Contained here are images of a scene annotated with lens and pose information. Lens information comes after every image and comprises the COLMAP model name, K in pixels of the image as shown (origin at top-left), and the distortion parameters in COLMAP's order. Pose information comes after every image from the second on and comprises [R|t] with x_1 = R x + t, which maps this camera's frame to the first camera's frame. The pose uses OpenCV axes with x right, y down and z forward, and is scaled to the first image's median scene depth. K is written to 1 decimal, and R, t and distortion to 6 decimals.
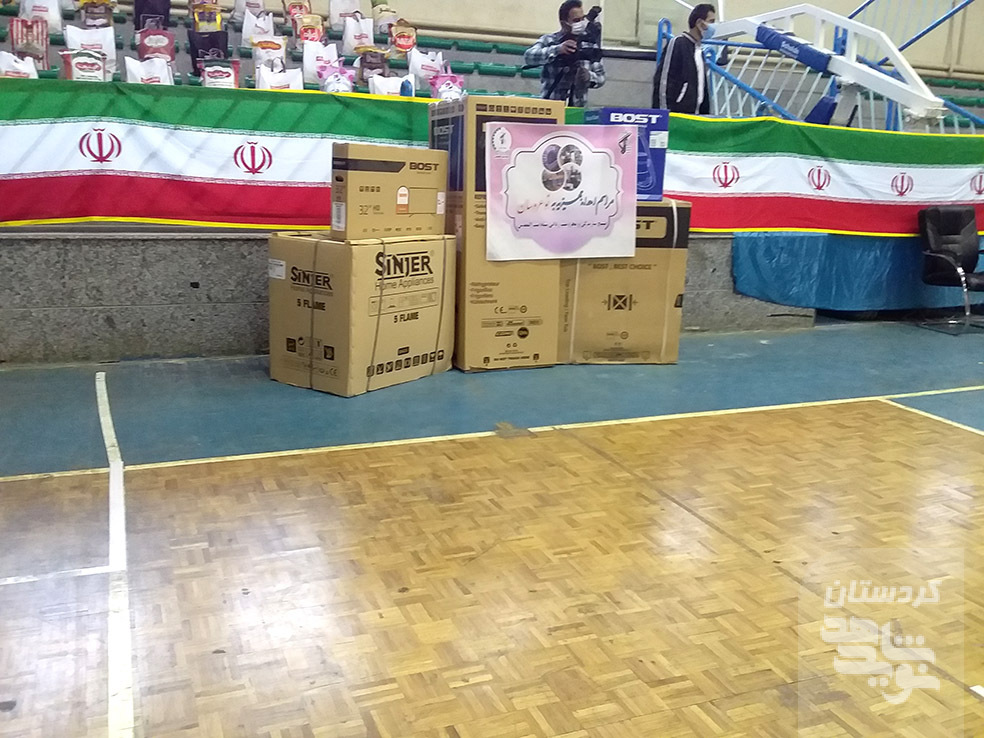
lens RADIAL K [[906.6, 0, 497.7], [0, 906.6, 380.7], [0, 0, 1]] dist [0.104224, -0.200424]
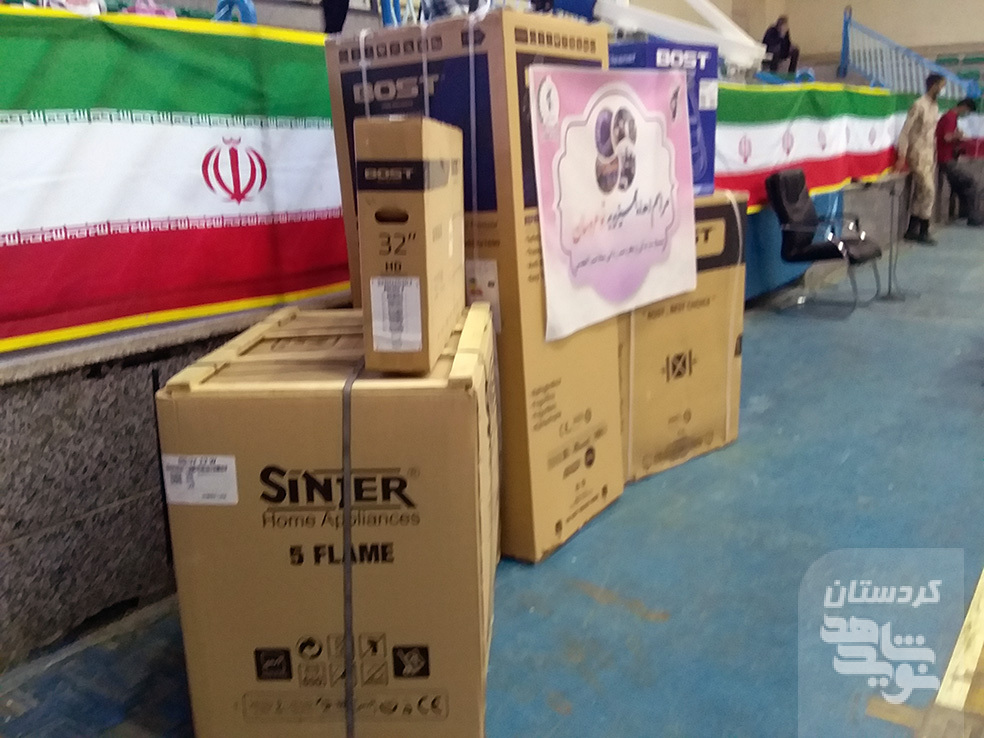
lens RADIAL K [[907.9, 0, 505.2], [0, 907.9, 373.3], [0, 0, 1]] dist [0.094073, -0.205923]
pose [[0.829405, -0.193661, 0.524007, -0.294266], [0.186621, 0.980154, 0.066855, -0.150020], [-0.526555, 0.042341, 0.849086, 0.569737]]
